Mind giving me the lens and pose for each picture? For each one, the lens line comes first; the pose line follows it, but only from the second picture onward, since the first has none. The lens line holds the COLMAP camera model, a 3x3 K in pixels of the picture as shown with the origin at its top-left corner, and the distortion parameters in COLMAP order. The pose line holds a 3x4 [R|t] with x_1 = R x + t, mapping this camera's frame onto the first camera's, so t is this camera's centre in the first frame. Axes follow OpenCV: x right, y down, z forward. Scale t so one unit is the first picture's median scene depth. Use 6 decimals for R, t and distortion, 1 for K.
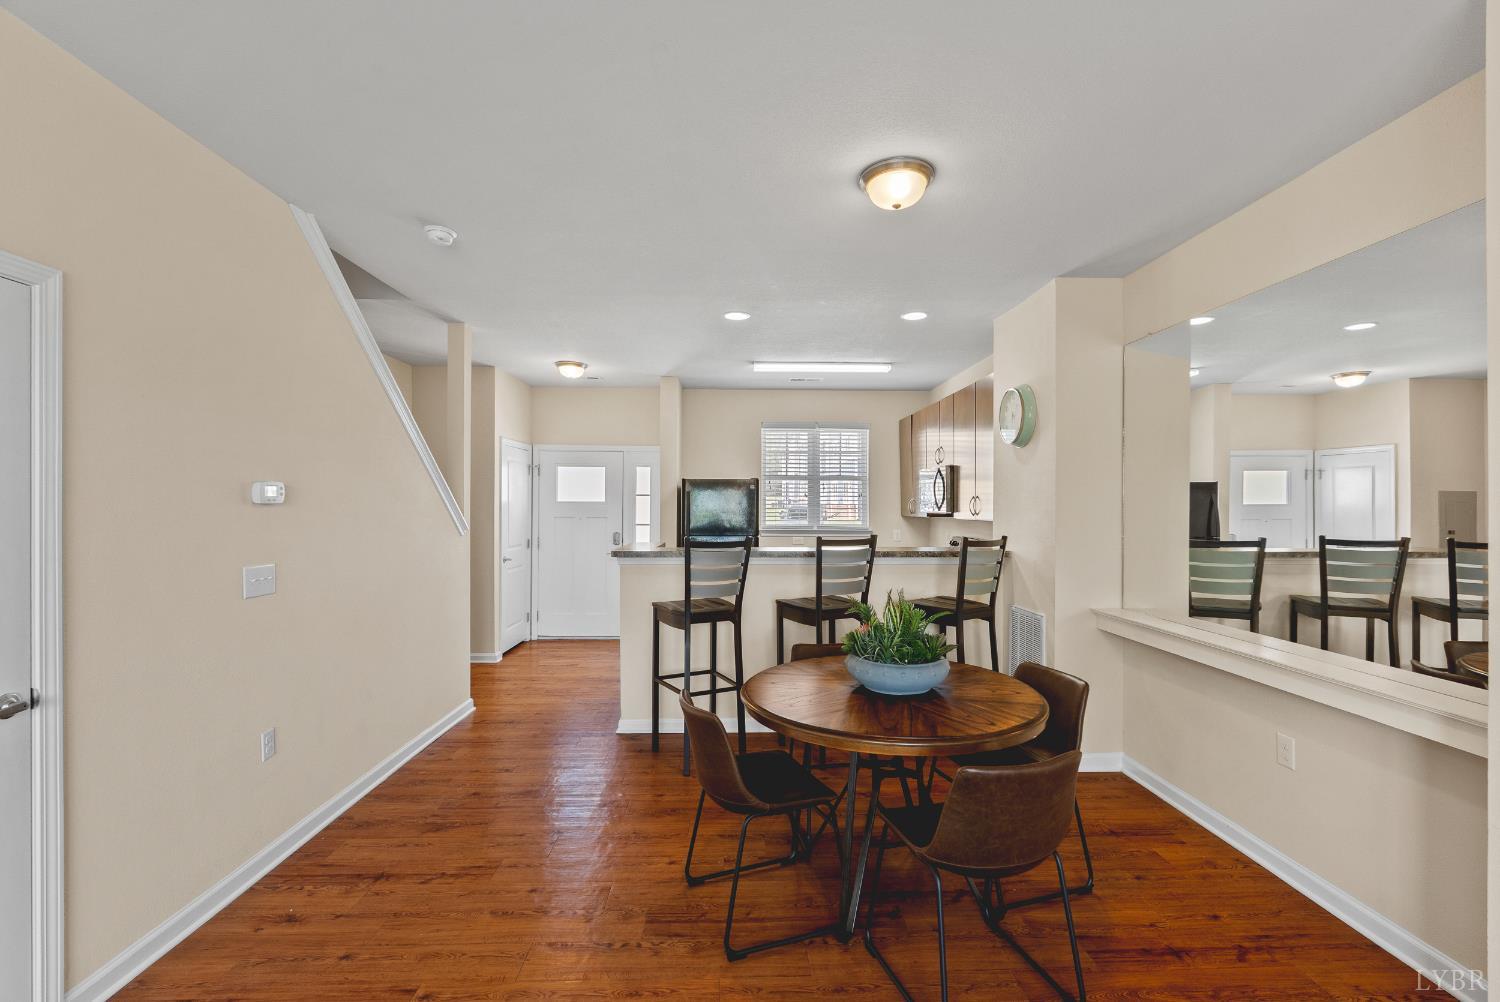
lens RADIAL K [[667.5, 0, 744.9], [0, 667.5, 505.2], [0, 0, 1]] dist [-0.002073, -0.000262]
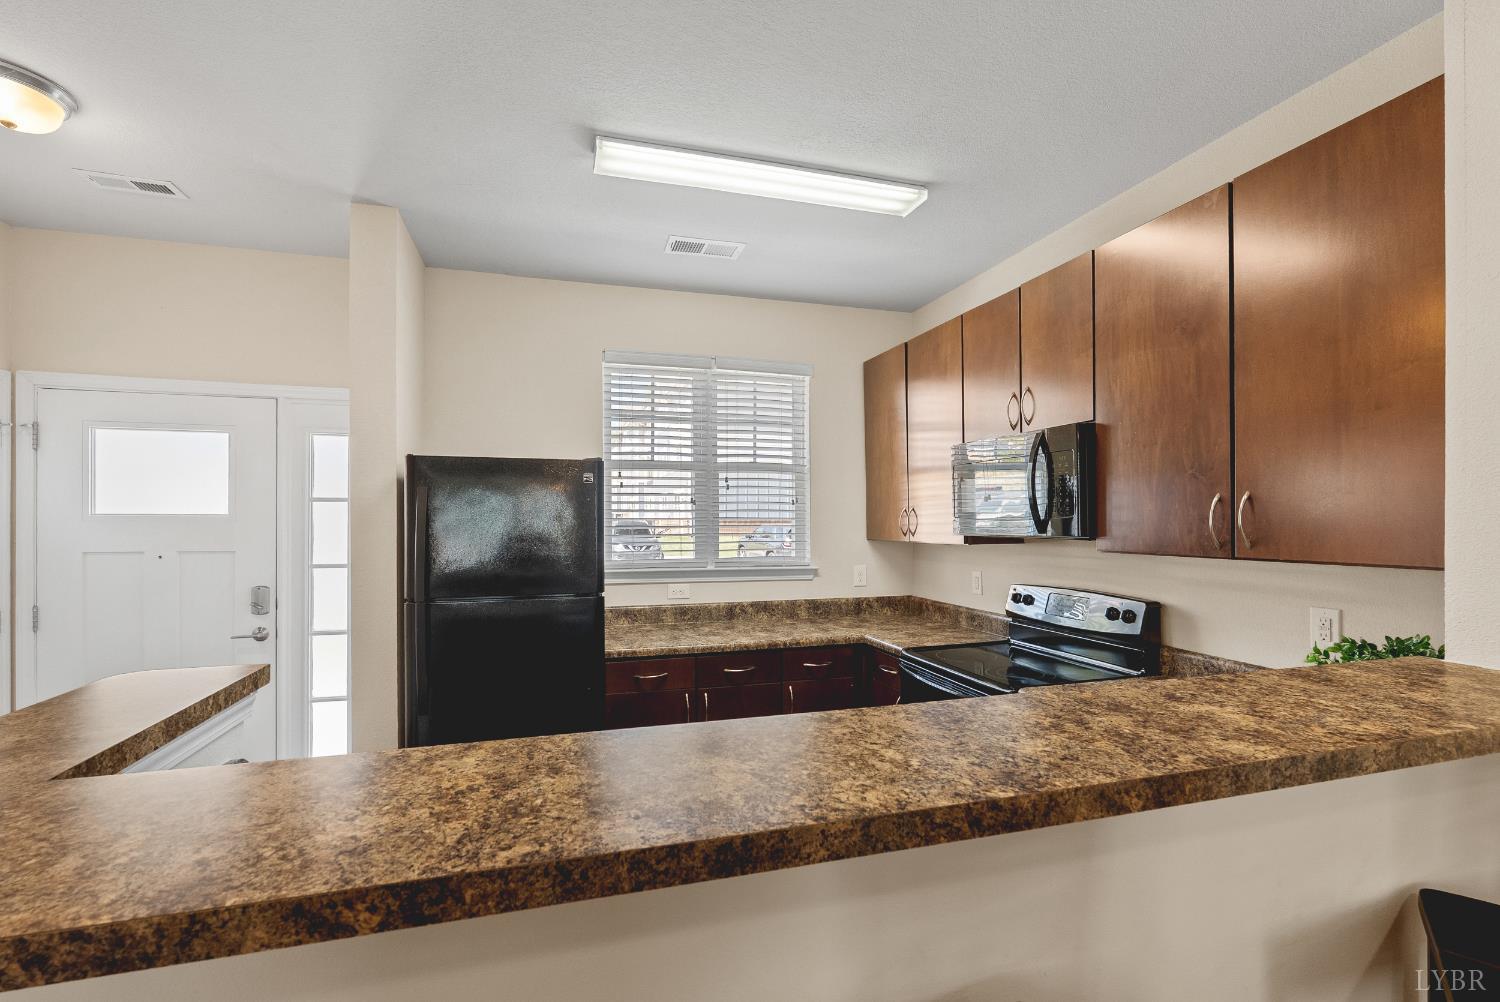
lens RADIAL K [[683.3, 0, 743.7], [0, 683.3, 518.1], [0, 0, 1]] dist [-0.001191, -0.000361]
pose [[0.964790, -0.002888, 0.263007, -0.006607], [0.004169, 0.999982, -0.004312, 0.000277], [-0.262989, 0.005257, 0.964784, 0.495413]]
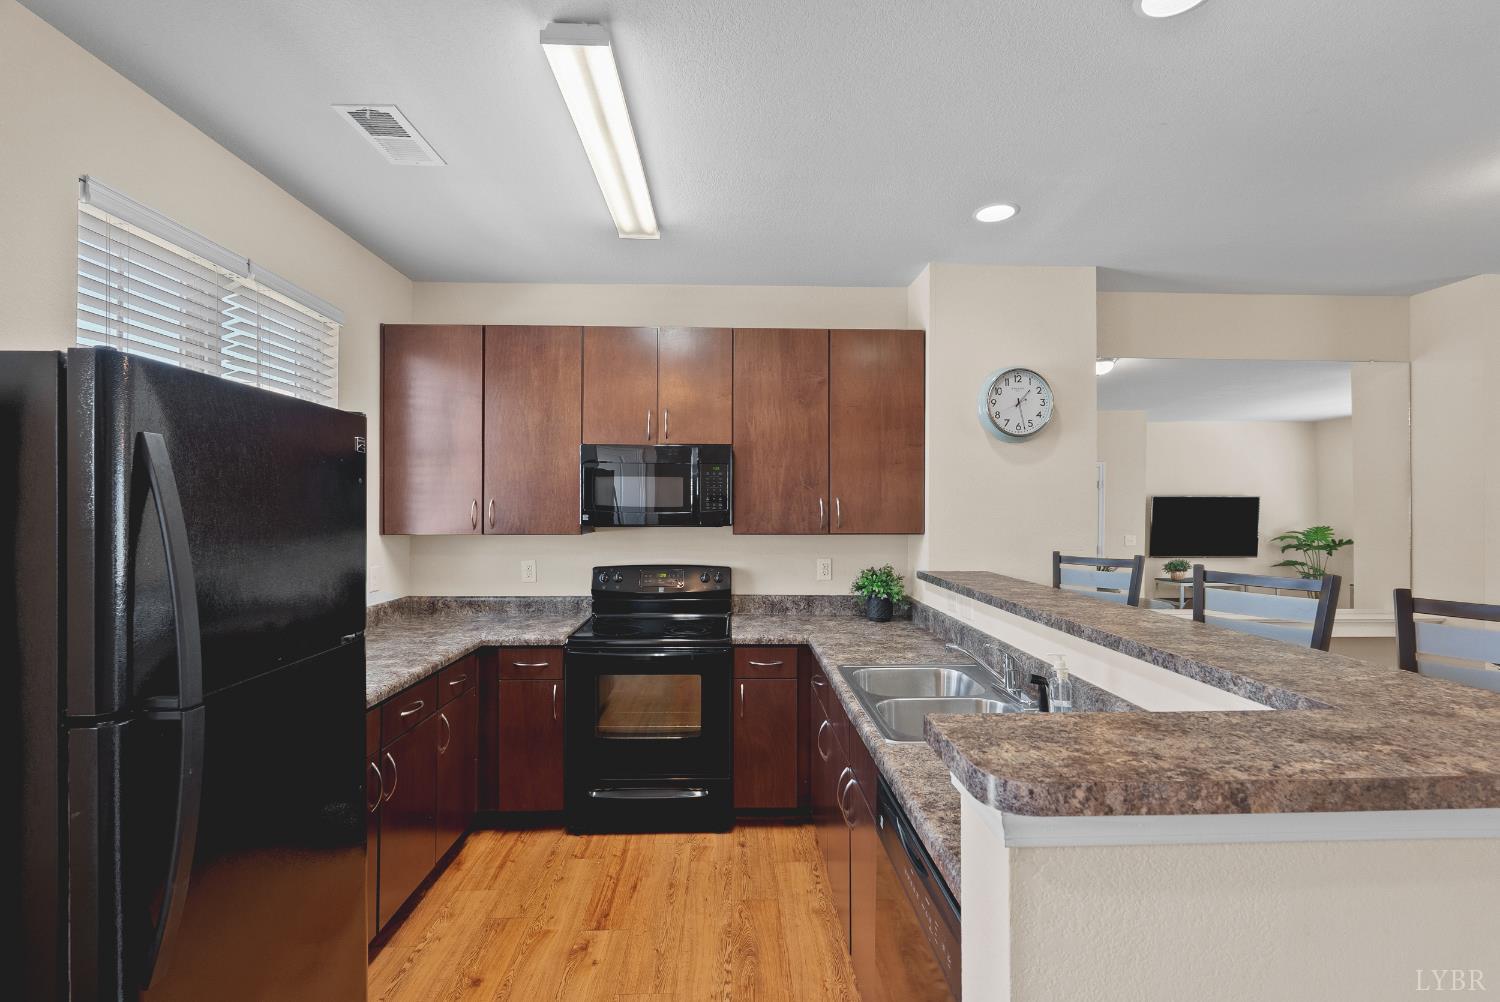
lens RADIAL K [[667.5, 0, 744.9], [0, 667.5, 505.2], [0, 0, 1]] dist [-0.002073, -0.000262]
pose [[-0.021863, 0.001505, 0.999760, -0.219757], [0.000644, 0.999999, -0.001491, -0.004161], [-0.999761, 0.000611, -0.021864, 0.759392]]
